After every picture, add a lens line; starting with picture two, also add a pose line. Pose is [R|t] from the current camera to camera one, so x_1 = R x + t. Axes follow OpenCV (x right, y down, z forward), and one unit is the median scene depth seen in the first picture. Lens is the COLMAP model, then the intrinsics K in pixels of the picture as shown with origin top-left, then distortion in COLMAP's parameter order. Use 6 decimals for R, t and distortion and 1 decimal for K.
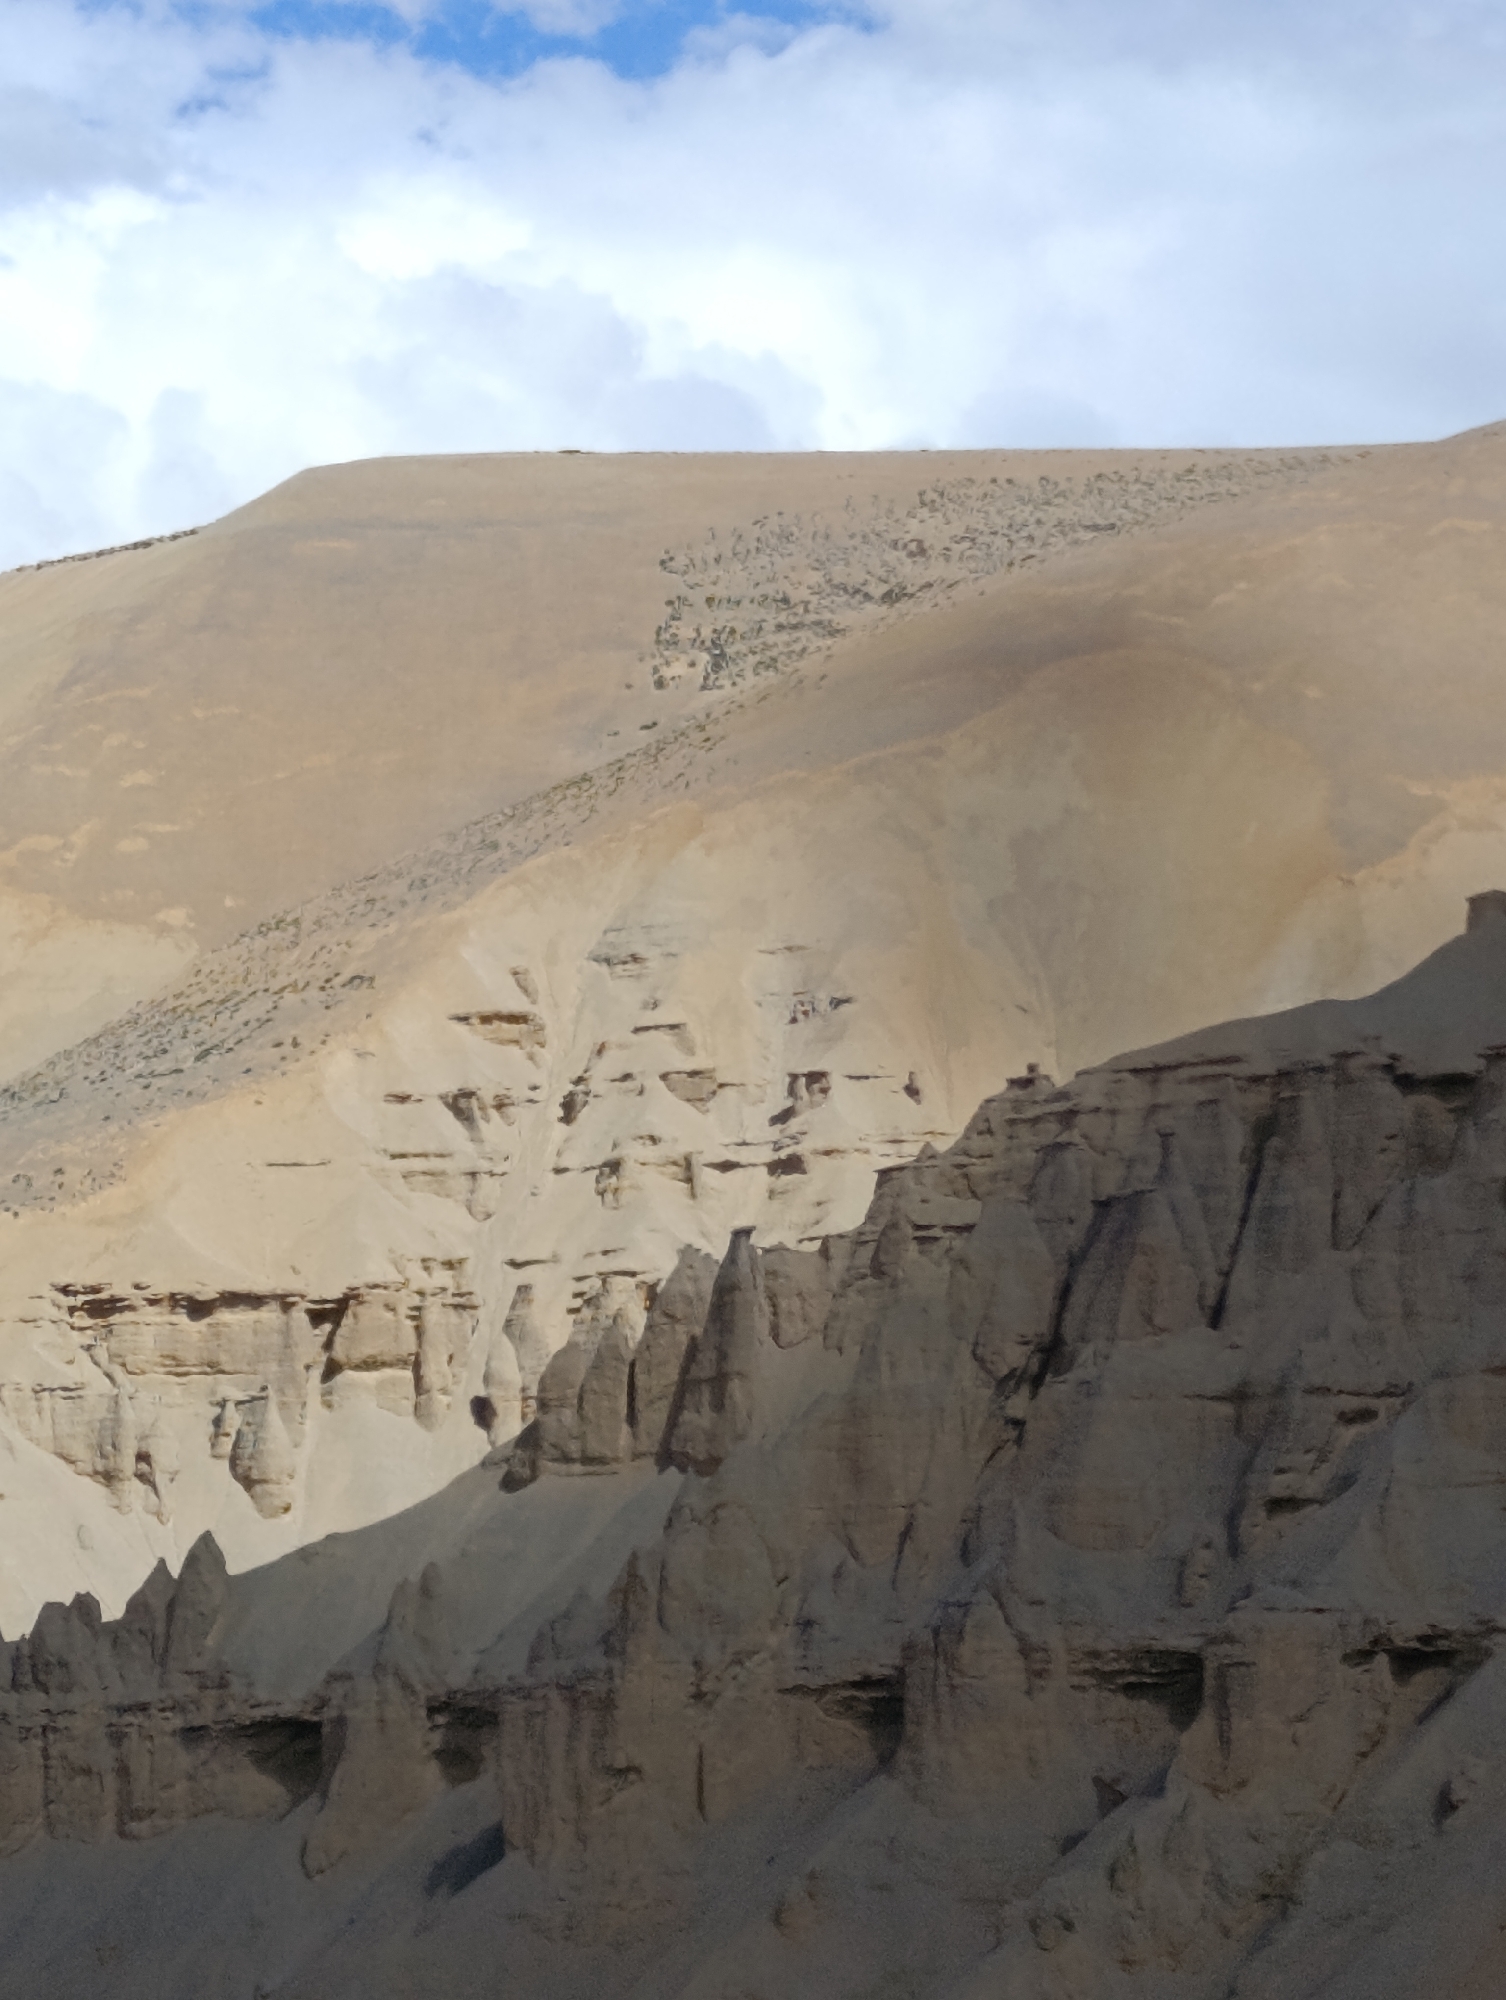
lens RADIAL K [[8766.3, 0, 751.7], [0, 8766.3, 1004.2], [0, 0, 1]] dist [0.473696, 0.000000]
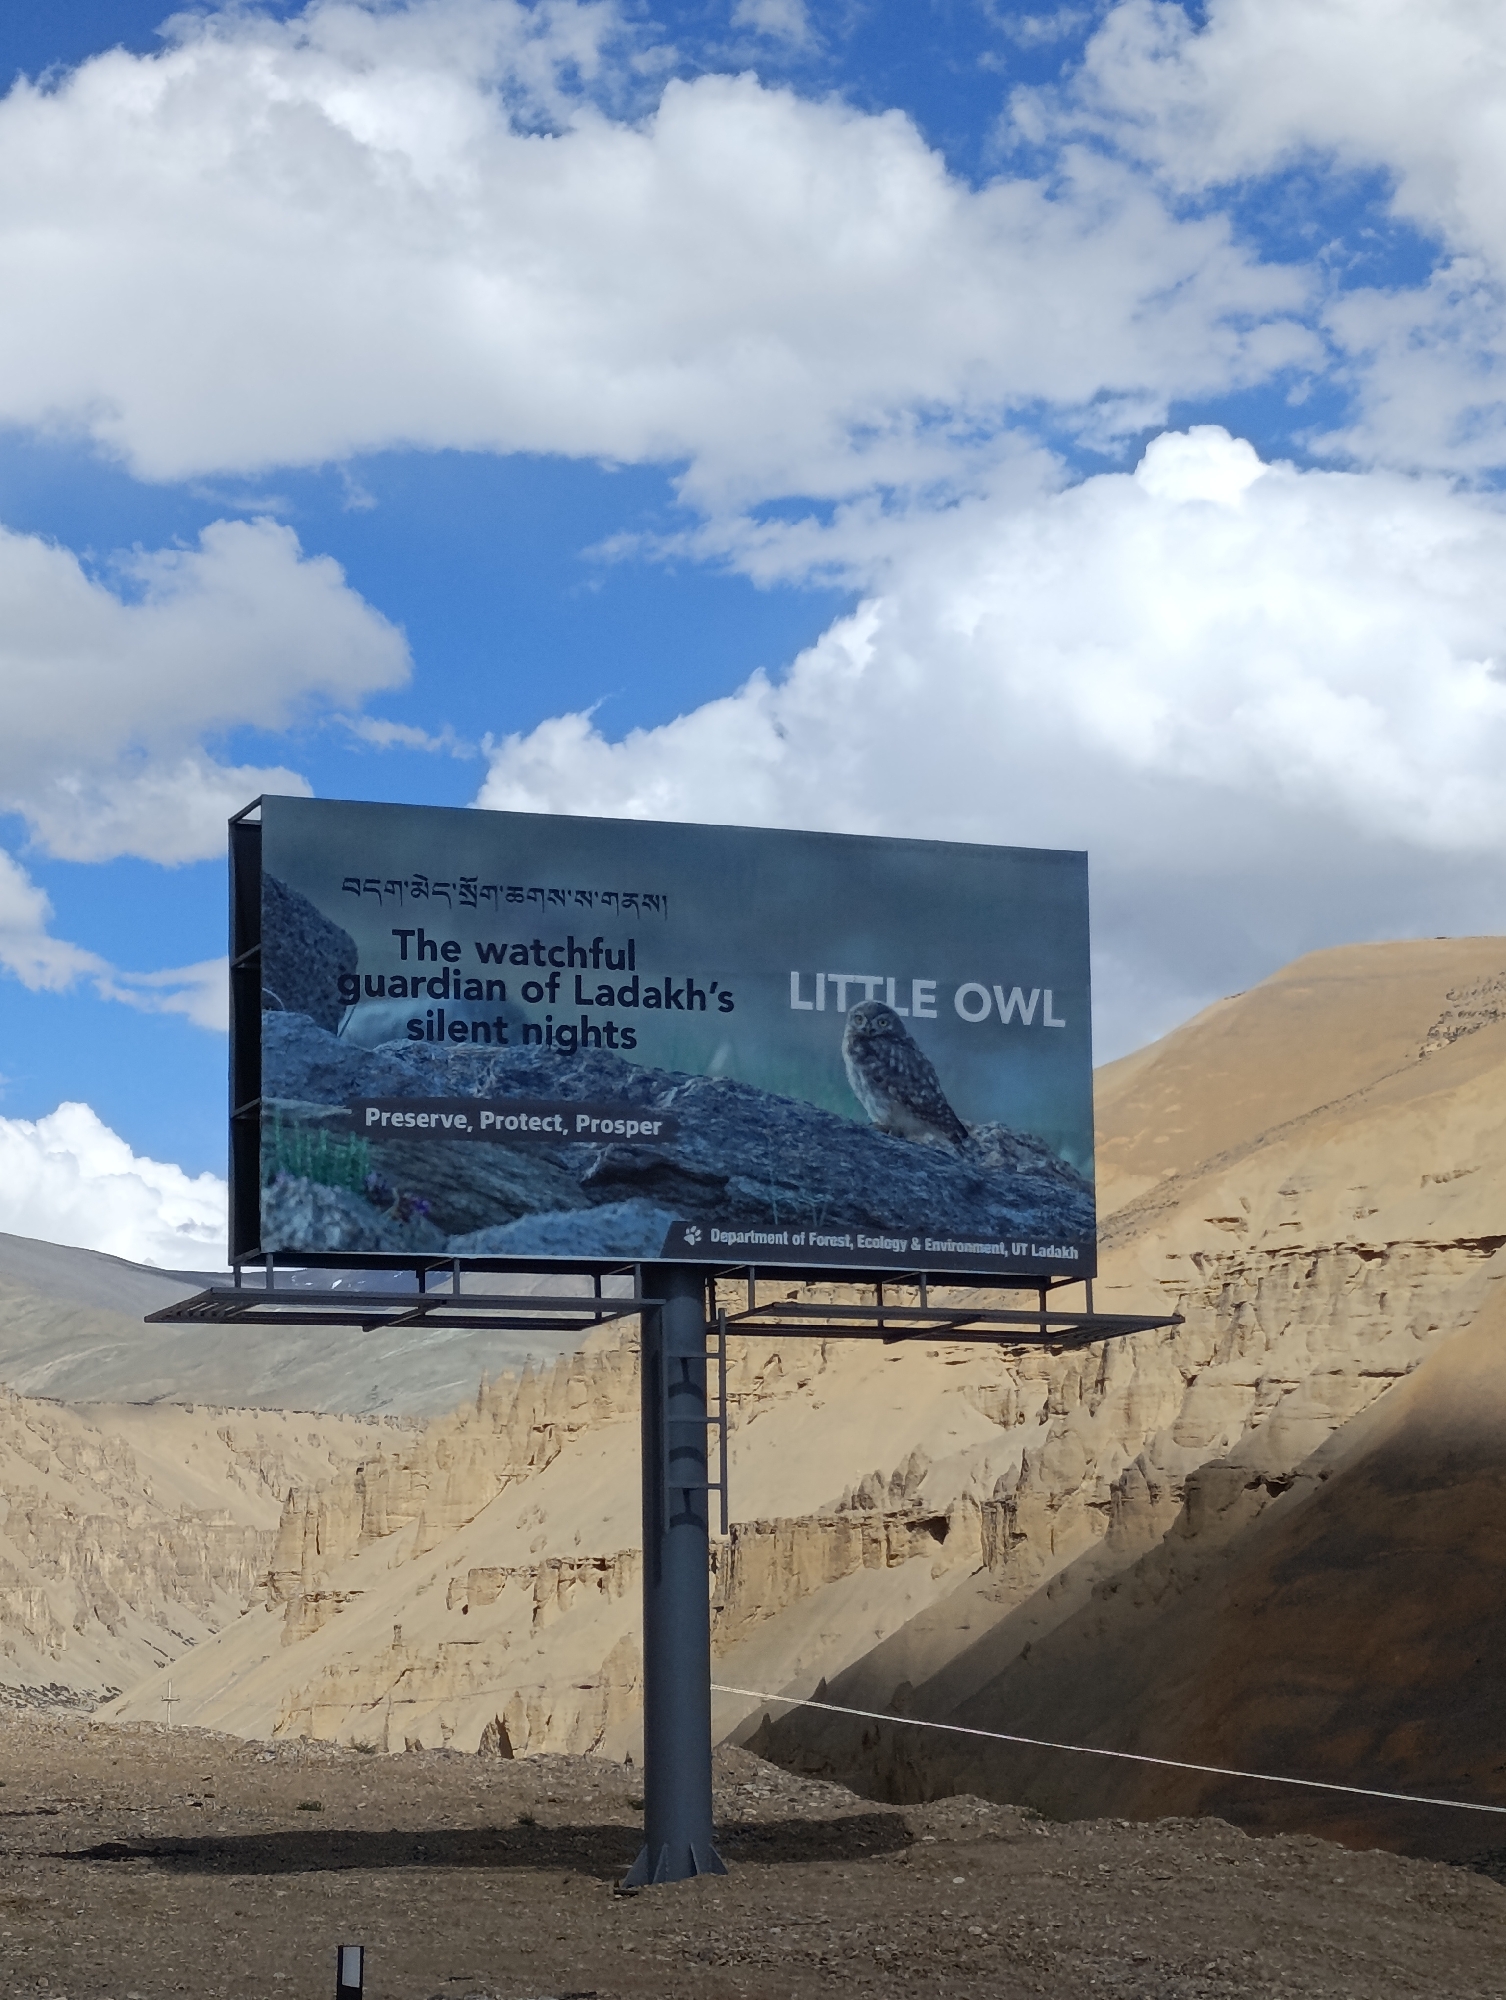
lens RADIAL K [[4902.6, 0, 753.5], [0, 4902.6, 999.0], [0, 0, 1]] dist [0.122373, 0.000000]
pose [[0.959330, -0.038371, -0.279666, 0.218156], [0.028635, 0.998836, -0.038819, -0.010202], [0.280830, 0.029232, 0.959312, -0.266892]]
